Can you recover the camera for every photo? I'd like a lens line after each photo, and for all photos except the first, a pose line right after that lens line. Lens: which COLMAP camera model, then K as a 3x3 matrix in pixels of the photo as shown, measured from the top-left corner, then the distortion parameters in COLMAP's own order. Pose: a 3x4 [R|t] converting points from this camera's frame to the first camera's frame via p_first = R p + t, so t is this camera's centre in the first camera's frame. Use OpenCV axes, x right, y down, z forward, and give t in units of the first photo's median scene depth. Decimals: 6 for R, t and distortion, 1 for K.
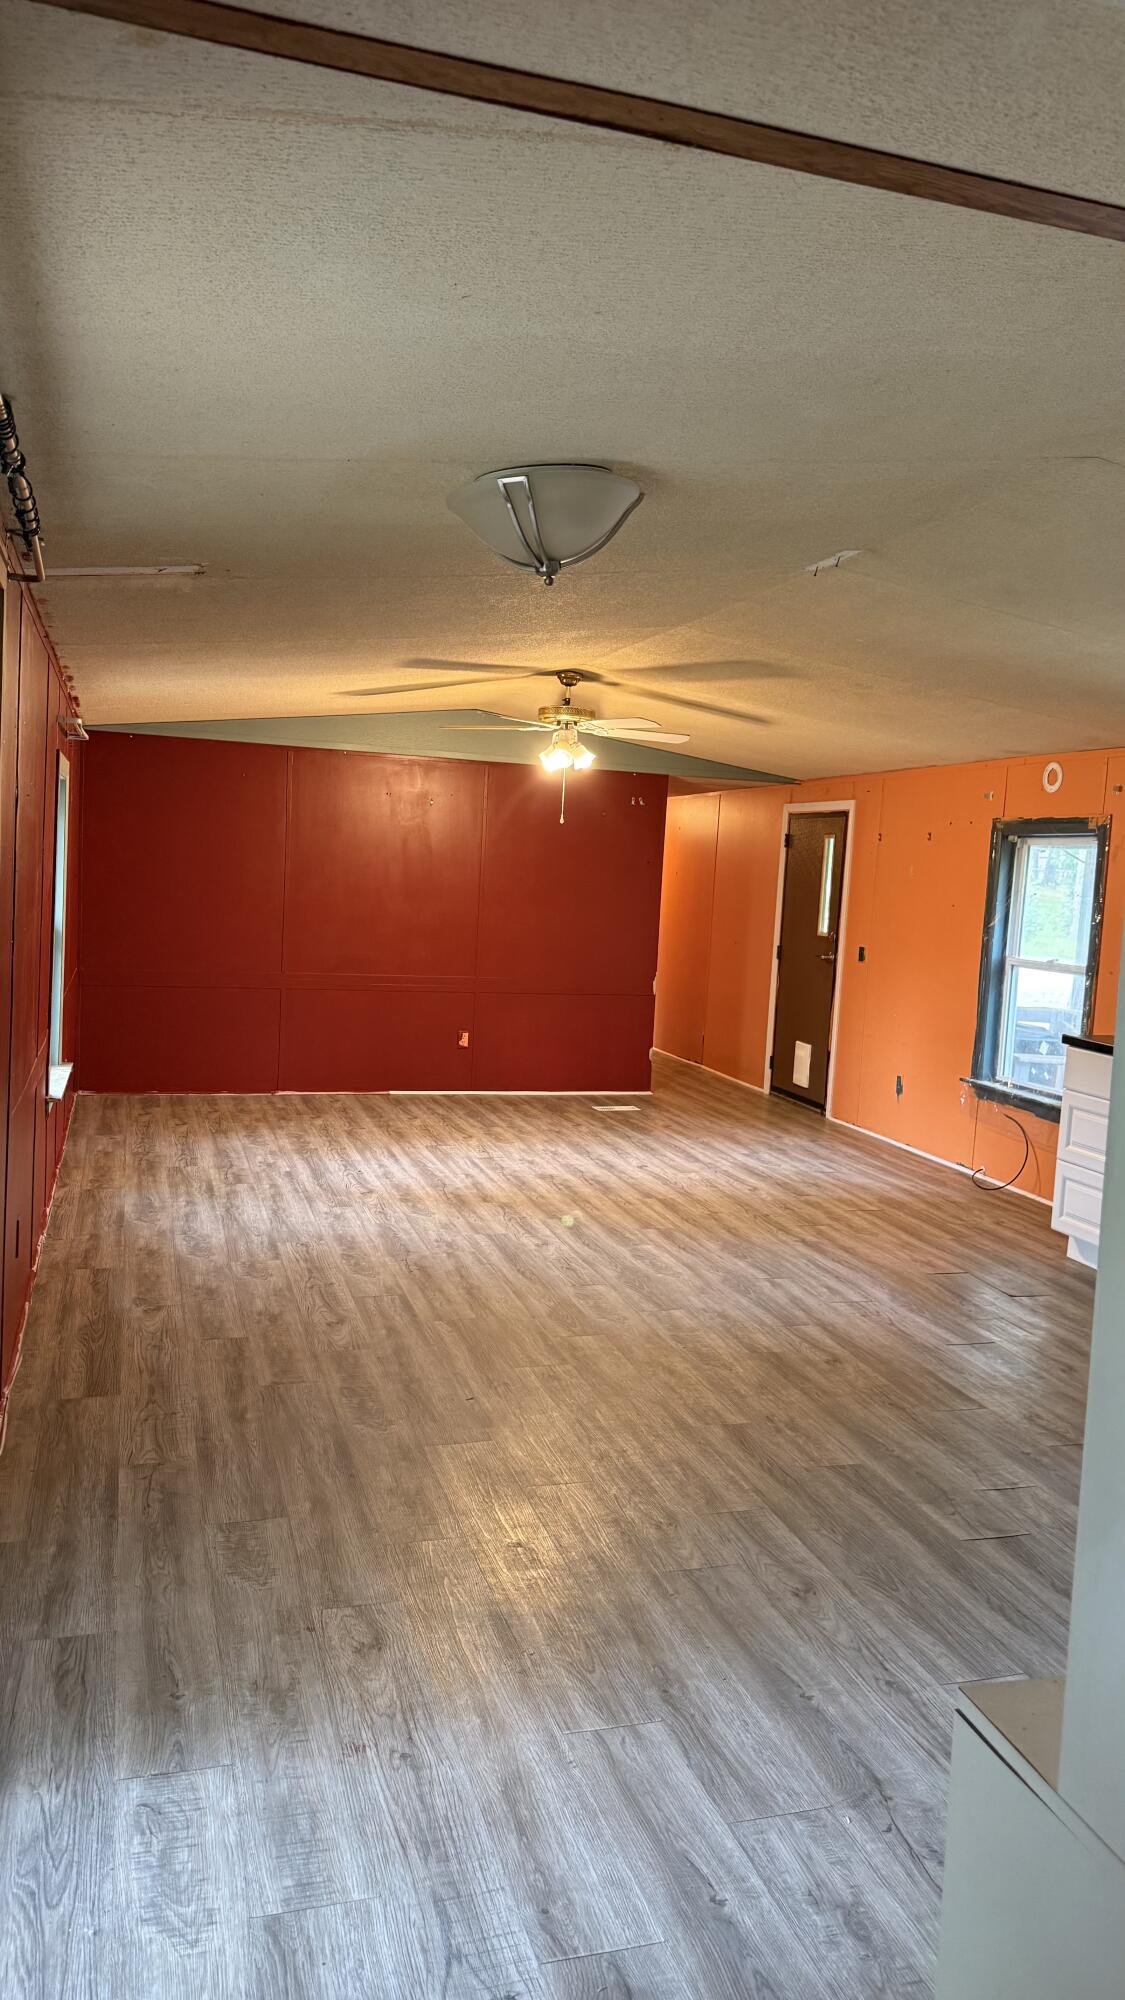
lens RADIAL K [[1415.0, 0, 561.0], [0, 1415.0, 997.5], [0, 0, 1]] dist [-0.006269, -0.001609]
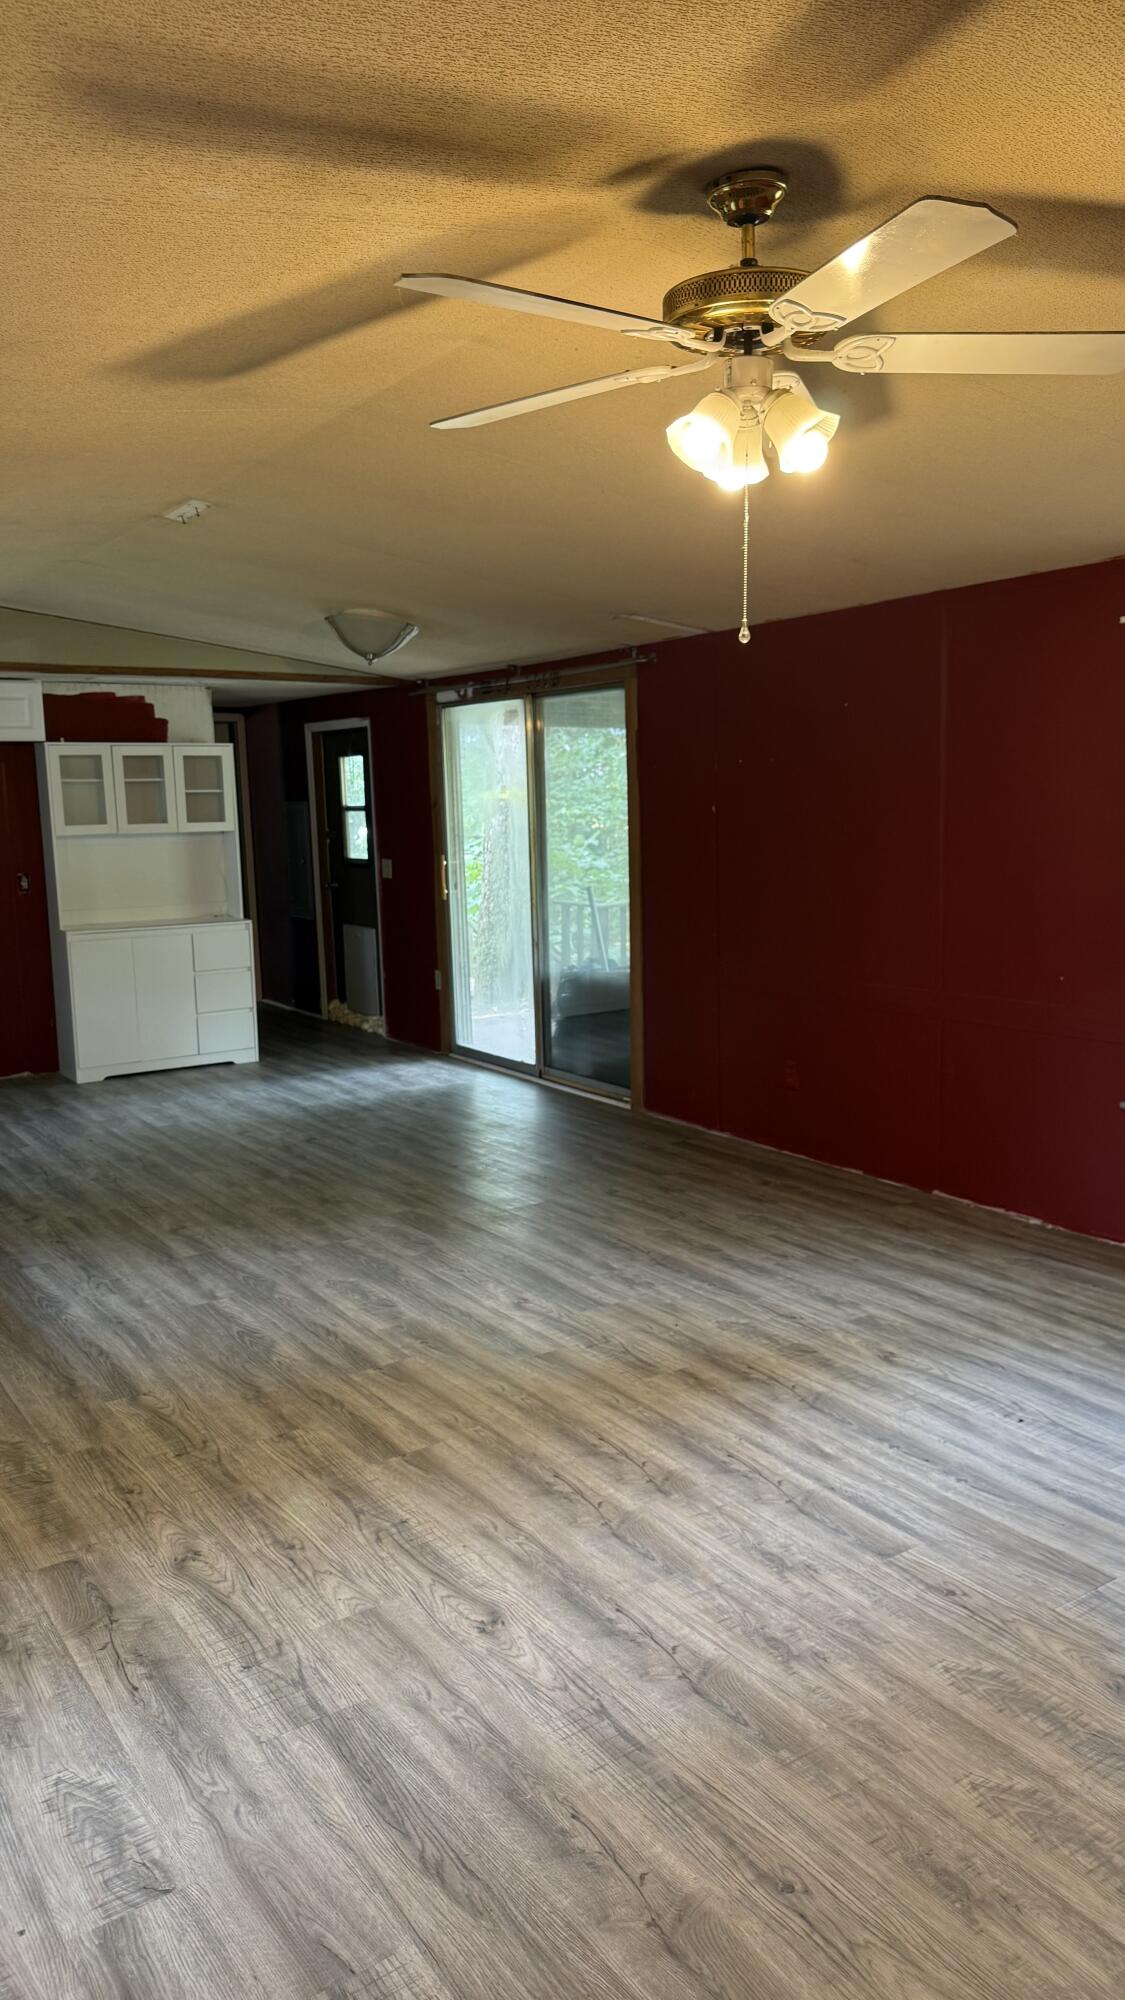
lens RADIAL K [[1415.0, 0, 560.7], [0, 1415.0, 997.3], [0, 0, 1]] dist [-0.006269, -0.001609]
pose [[-0.956189, 0.007536, -0.292654, 0.193654], [-0.054661, 0.977493, 0.203766, -0.142386], [0.287603, 0.210835, -0.934255, 1.772103]]
